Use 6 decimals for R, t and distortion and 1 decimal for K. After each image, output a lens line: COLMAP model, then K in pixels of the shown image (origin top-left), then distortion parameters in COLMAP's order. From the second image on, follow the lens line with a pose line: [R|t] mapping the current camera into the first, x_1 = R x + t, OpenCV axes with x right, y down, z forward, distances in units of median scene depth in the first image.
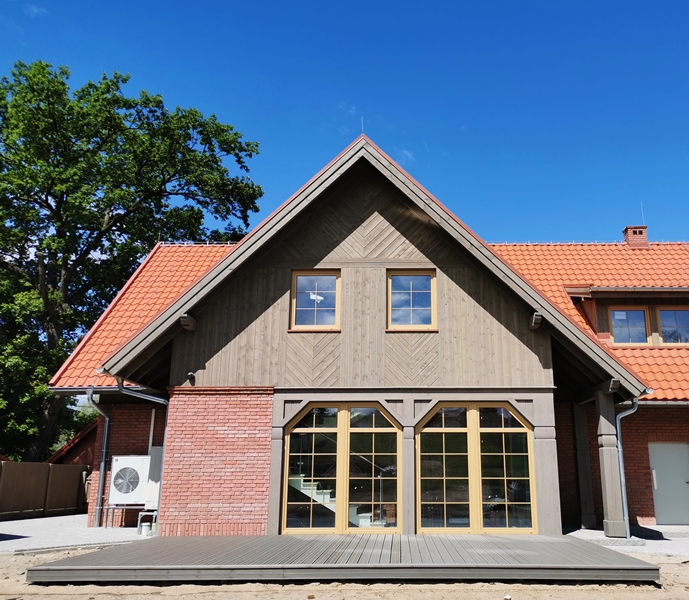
lens RADIAL K [[678.8, 0, 344.5], [0, 678.8, 300.0], [0, 0, 1]] dist [0.060041, -0.000615]
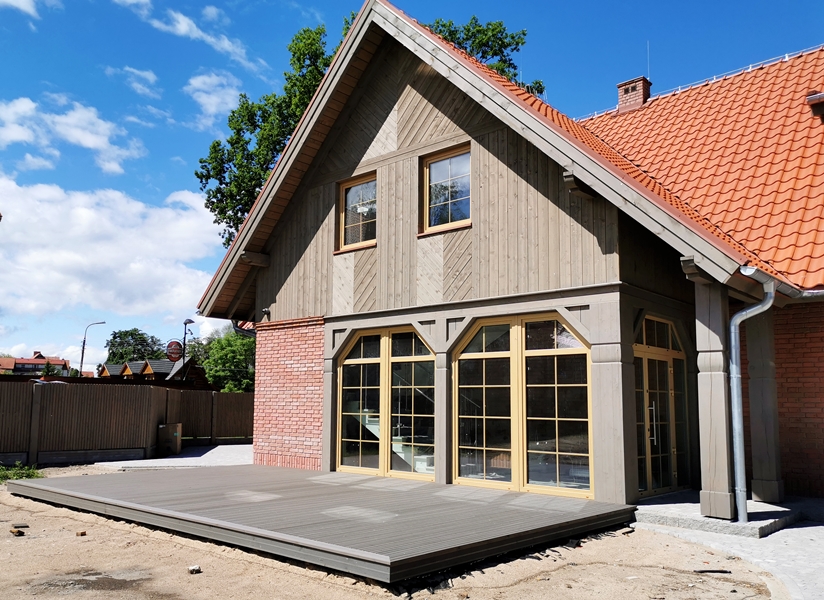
lens RADIAL K [[676.8, 0, 411.7], [0, 676.8, 324.0], [0, 0, 1]] dist [0.063587, -0.000329]
pose [[0.737797, -0.068484, -0.671540, 0.594529], [0.155361, 0.985360, 0.070202, 0.091849], [0.656901, -0.156126, 0.737635, 0.399657]]
